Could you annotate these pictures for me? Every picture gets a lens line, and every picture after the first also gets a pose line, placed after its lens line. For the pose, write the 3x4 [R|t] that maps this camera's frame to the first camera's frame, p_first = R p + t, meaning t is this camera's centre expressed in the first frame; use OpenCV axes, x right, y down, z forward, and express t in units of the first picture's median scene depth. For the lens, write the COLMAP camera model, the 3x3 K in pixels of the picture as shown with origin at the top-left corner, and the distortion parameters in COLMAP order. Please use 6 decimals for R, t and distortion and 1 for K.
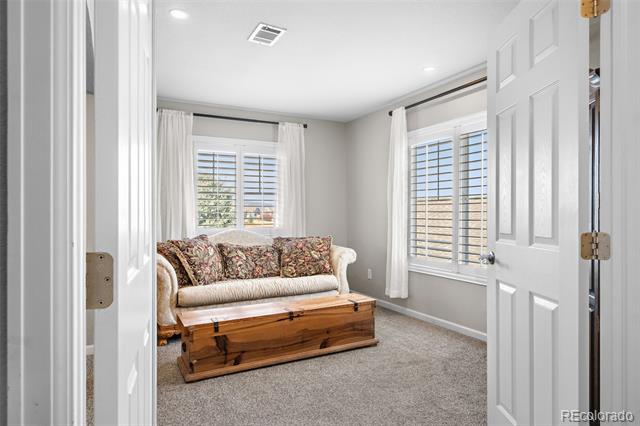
lens RADIAL K [[399.7, 0, 320.6], [0, 399.7, 213.0], [0, 0, 1]] dist [-0.003071, -0.000363]
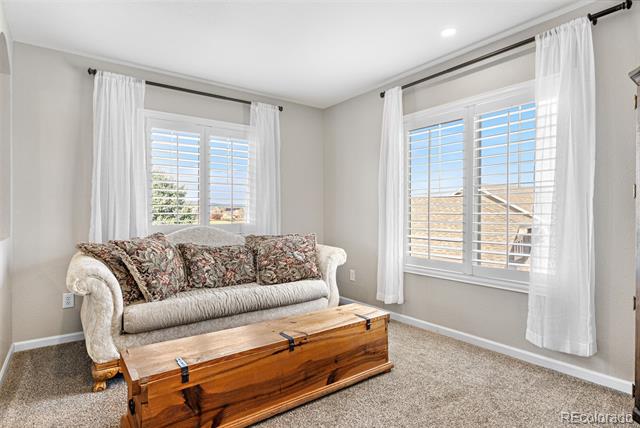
lens RADIAL K [[354.0, 0, 319.9], [0, 354.0, 213.8], [0, 0, 1]] dist [-0.001835, 0.000016]
pose [[0.988020, 0.002345, 0.154311, -0.097991], [-0.002635, 0.999995, 0.001674, 0.016435], [-0.154306, -0.002061, 0.988021, 0.292945]]
